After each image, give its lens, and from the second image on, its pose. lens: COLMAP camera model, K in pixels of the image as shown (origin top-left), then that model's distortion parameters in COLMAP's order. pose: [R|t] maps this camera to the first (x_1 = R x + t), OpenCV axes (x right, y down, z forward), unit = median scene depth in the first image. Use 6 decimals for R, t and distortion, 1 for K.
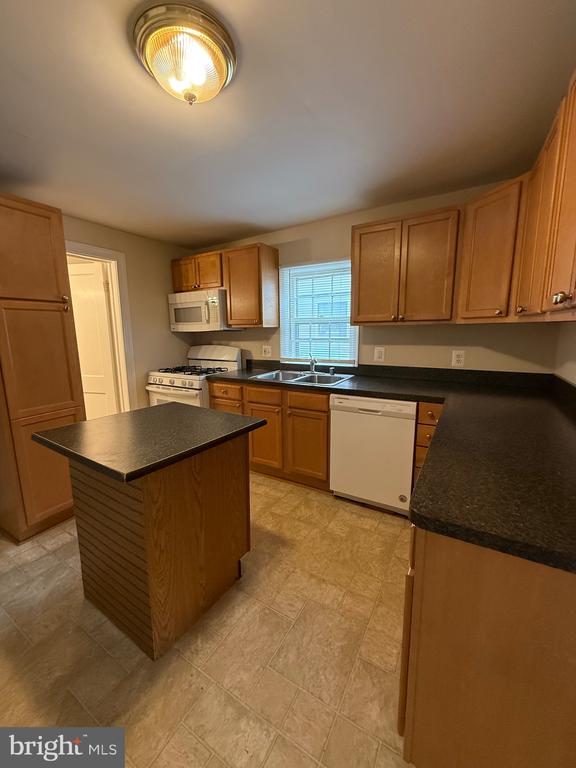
lens RADIAL K [[304.9, 0, 286.9], [0, 304.9, 381.9], [0, 0, 1]] dist [-0.001628, 0.000578]
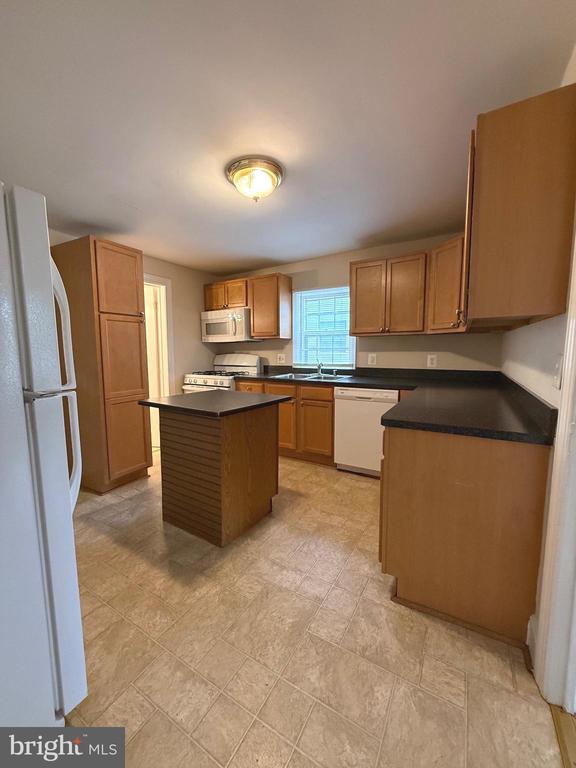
lens RADIAL K [[304.9, 0, 286.9], [0, 304.9, 381.9], [0, 0, 1]] dist [-0.001628, 0.000578]
pose [[0.999982, 0.005618, 0.002160, -0.059489], [-0.005471, 0.997991, -0.063117, 0.093189], [-0.002511, 0.063104, 0.998004, -0.283339]]
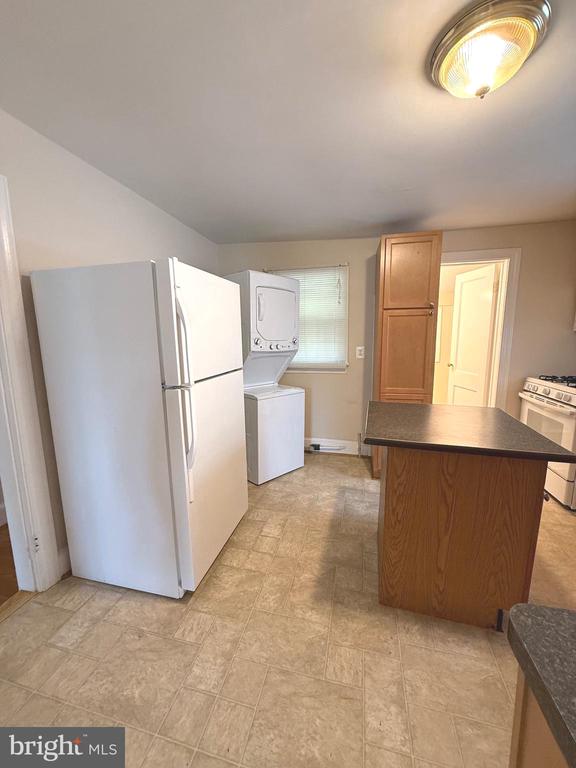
lens RADIAL K [[304.6, 0, 287.2], [0, 304.6, 383.3], [0, 0, 1]] dist [-0.000601, 0.000060]
pose [[0.291425, 0.151877, -0.944460, 0.236901], [-0.150148, 0.982340, 0.111639, -0.011962], [0.944737, 0.109275, 0.309082, 0.090714]]
